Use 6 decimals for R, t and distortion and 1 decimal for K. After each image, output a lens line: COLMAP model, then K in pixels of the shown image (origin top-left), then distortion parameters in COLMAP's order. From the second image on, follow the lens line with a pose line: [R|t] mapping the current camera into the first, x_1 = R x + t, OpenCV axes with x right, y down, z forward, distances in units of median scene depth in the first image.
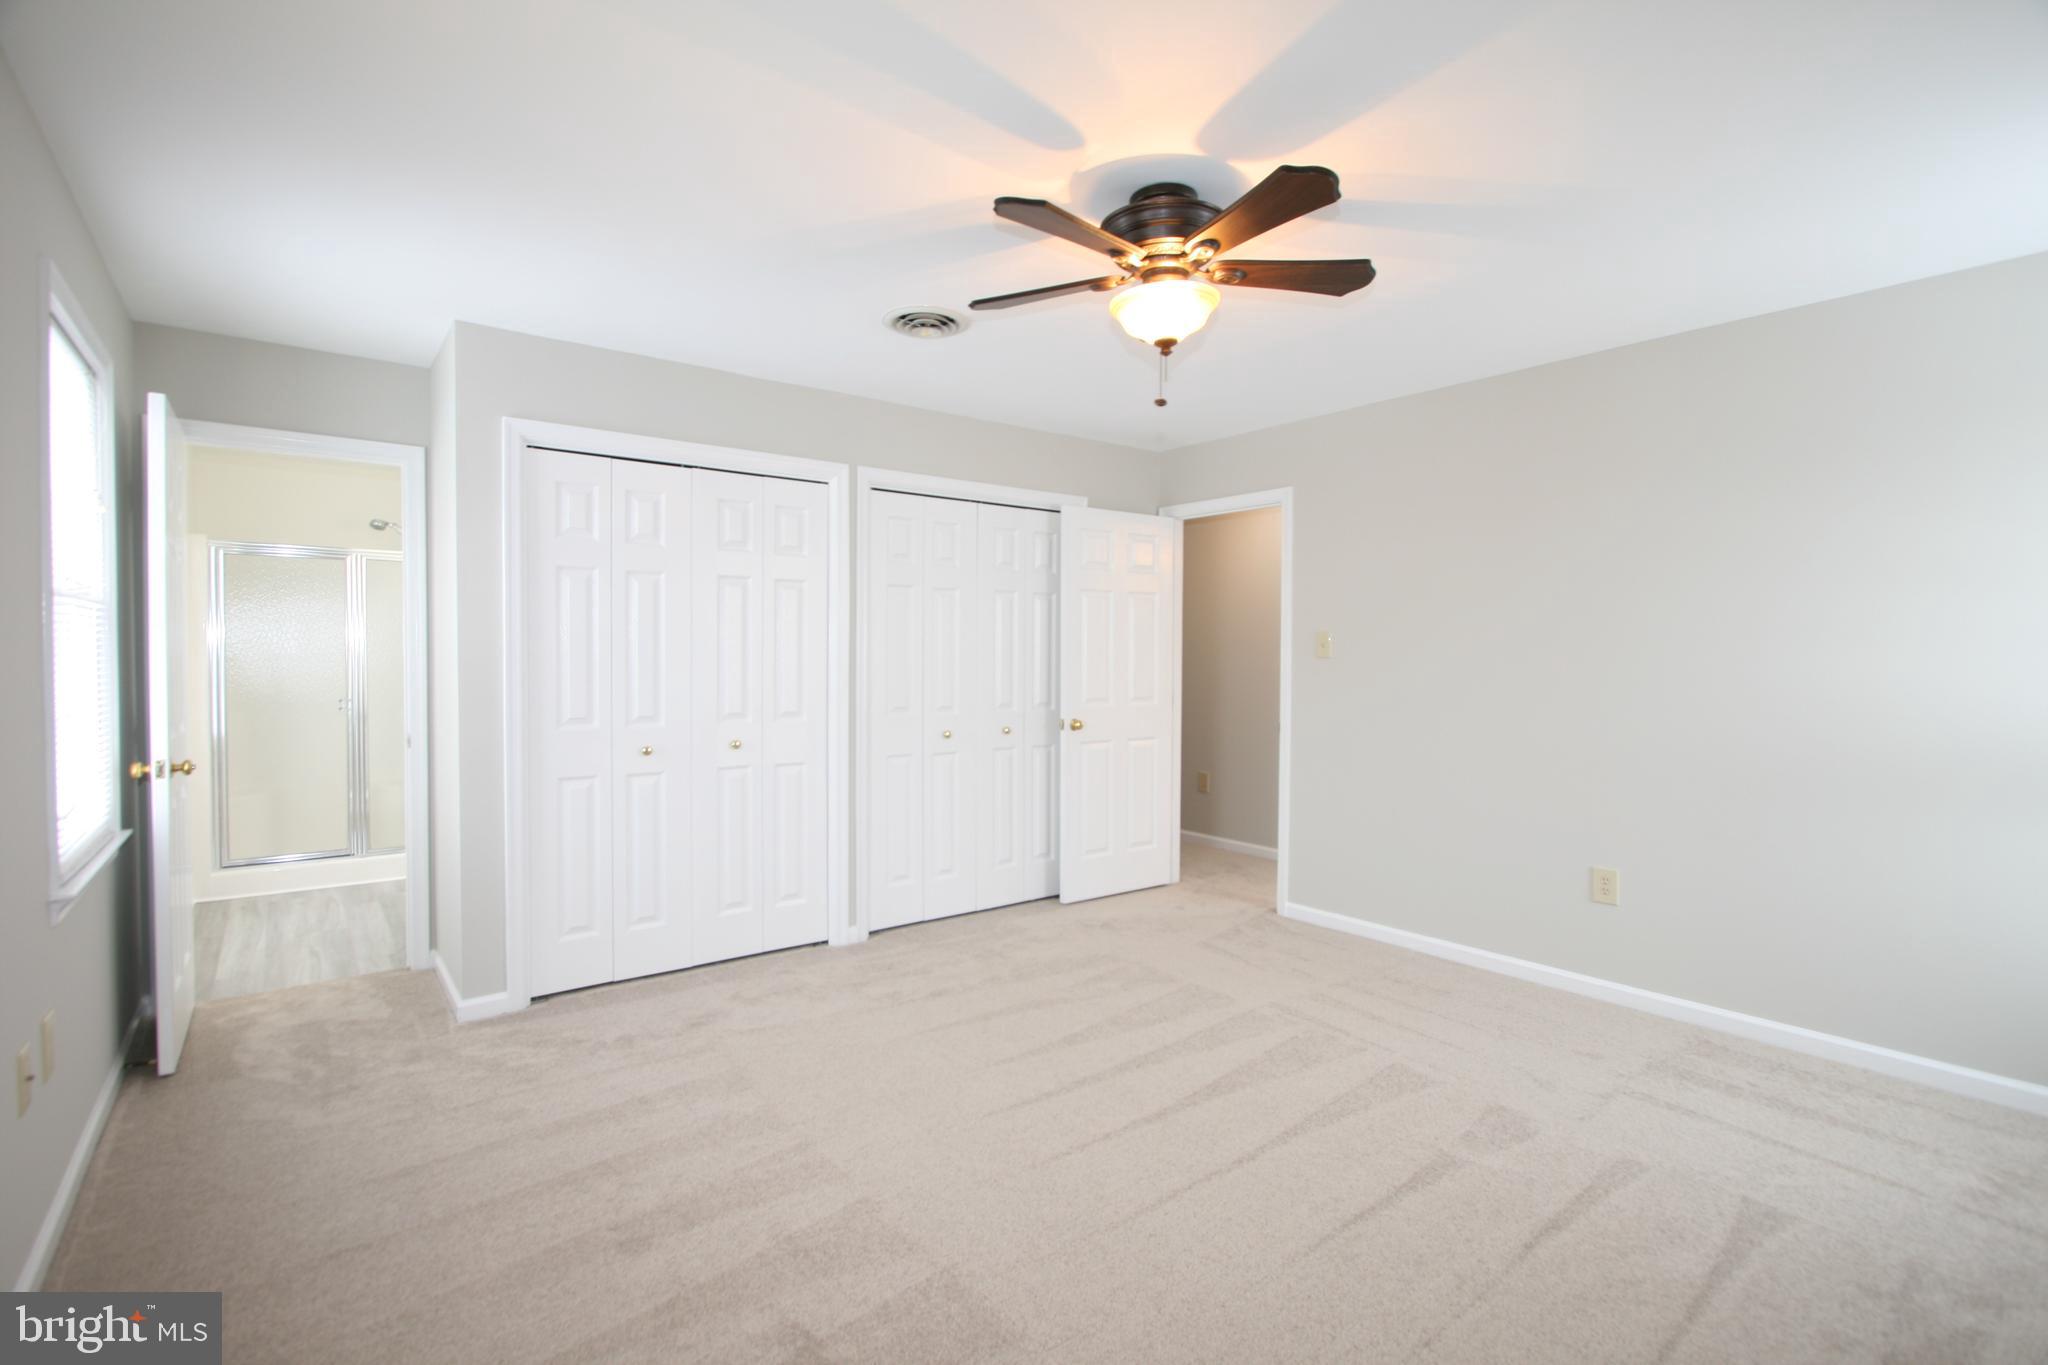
lens RADIAL K [[947.6, 0, 1032.5], [0, 947.6, 671.6], [0, 0, 1]] dist [-0.010199, -0.000474]
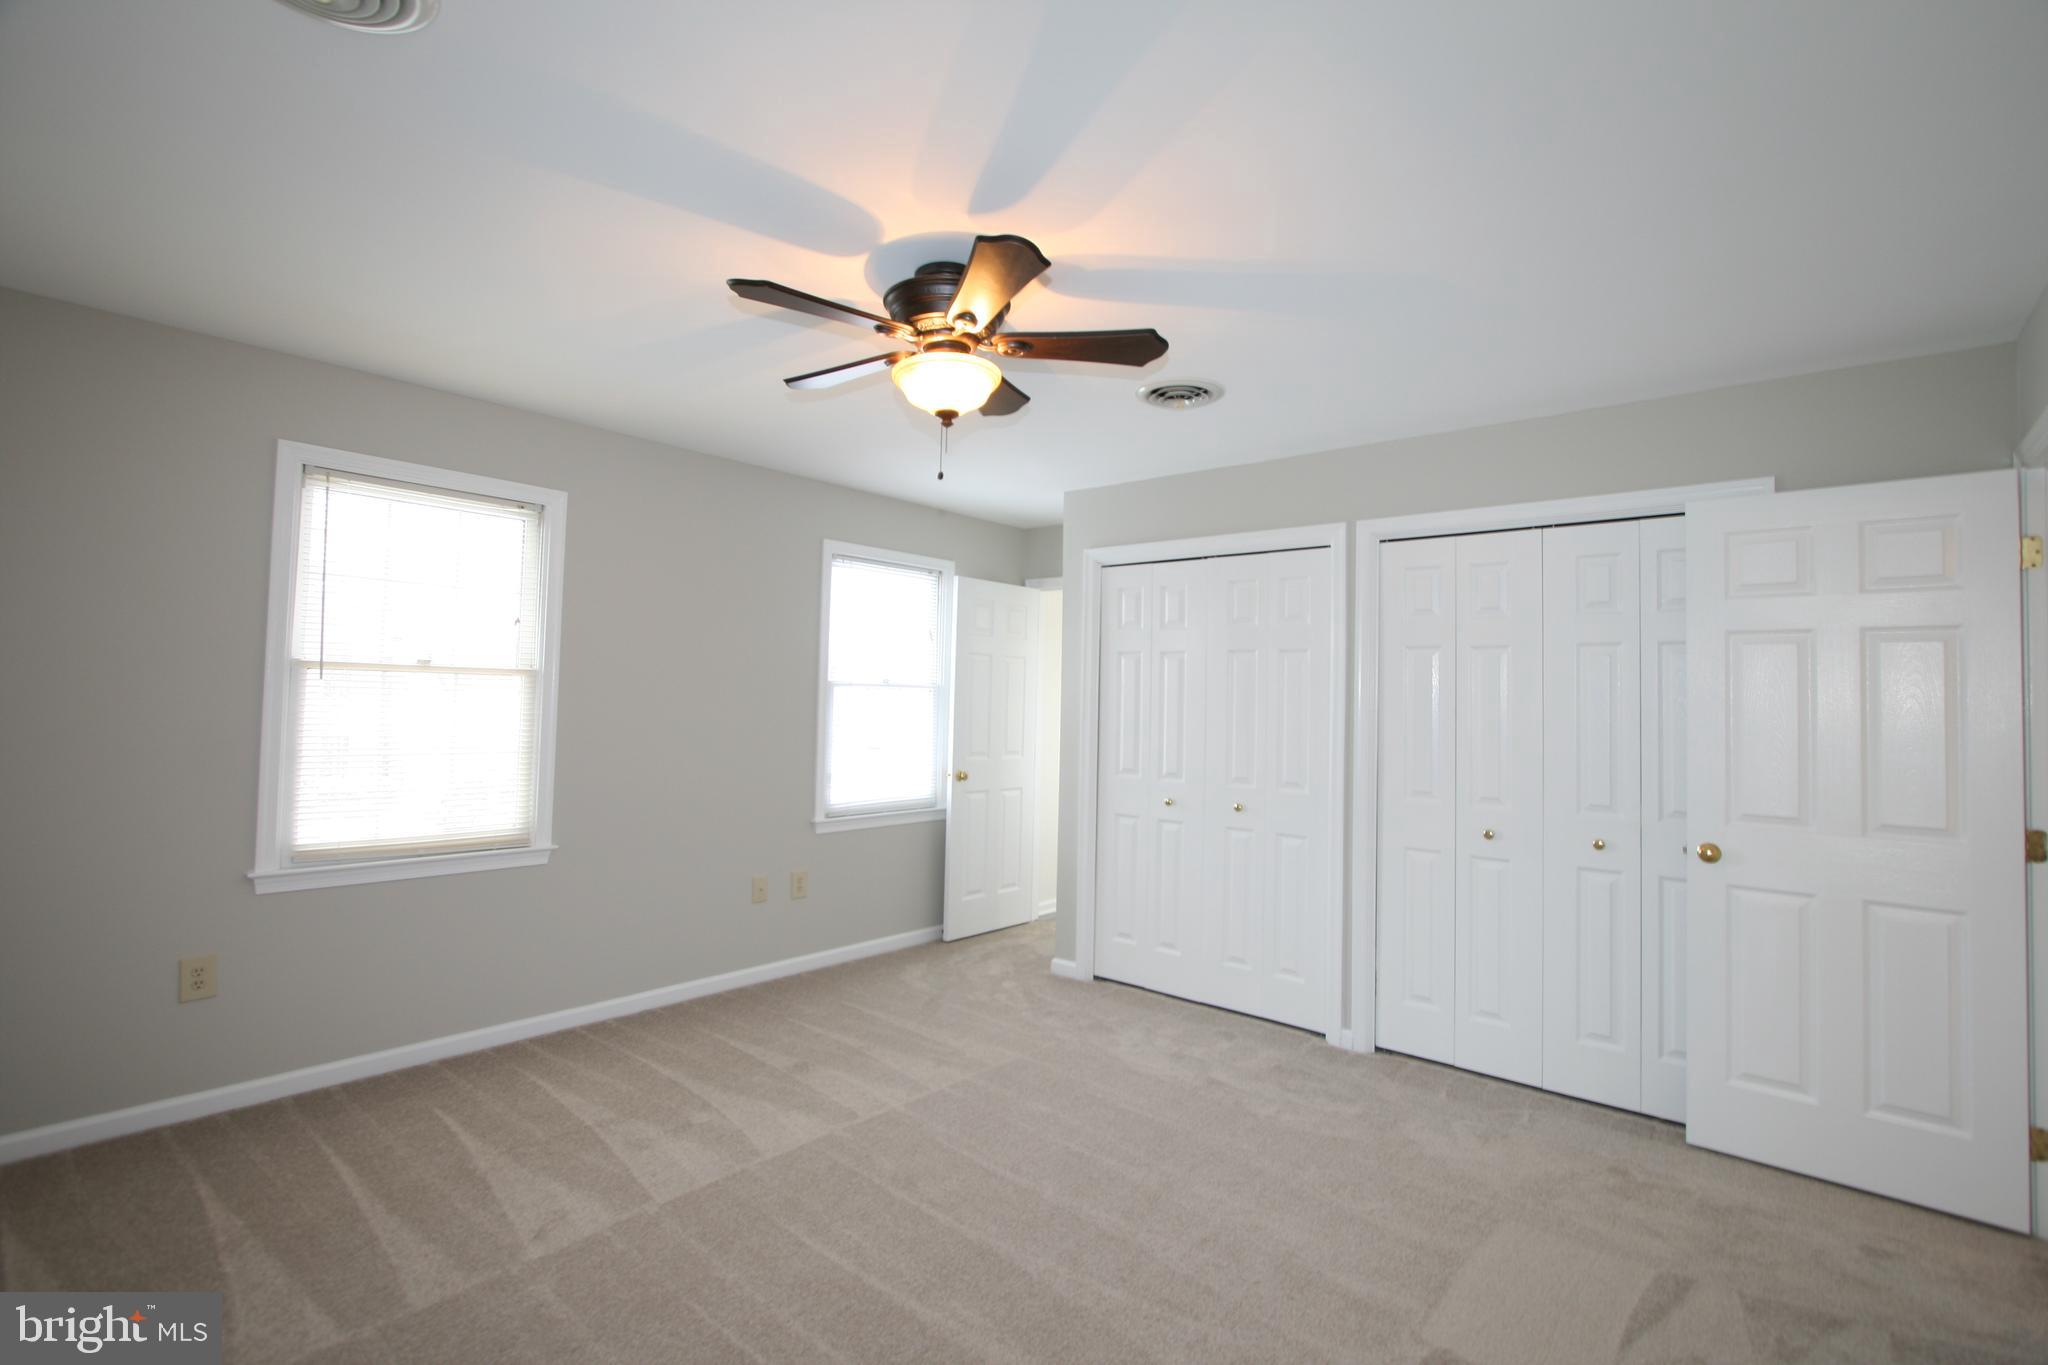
lens RADIAL K [[975.2, 0, 1021.0], [0, 975.2, 675.7], [0, 0, 1]] dist [0.000676, 0.000006]
pose [[0.192693, -0.031945, -0.980739, 0.762434], [-0.048267, 0.997952, -0.041989, -0.013358], [0.980071, 0.055428, 0.190756, 0.573035]]
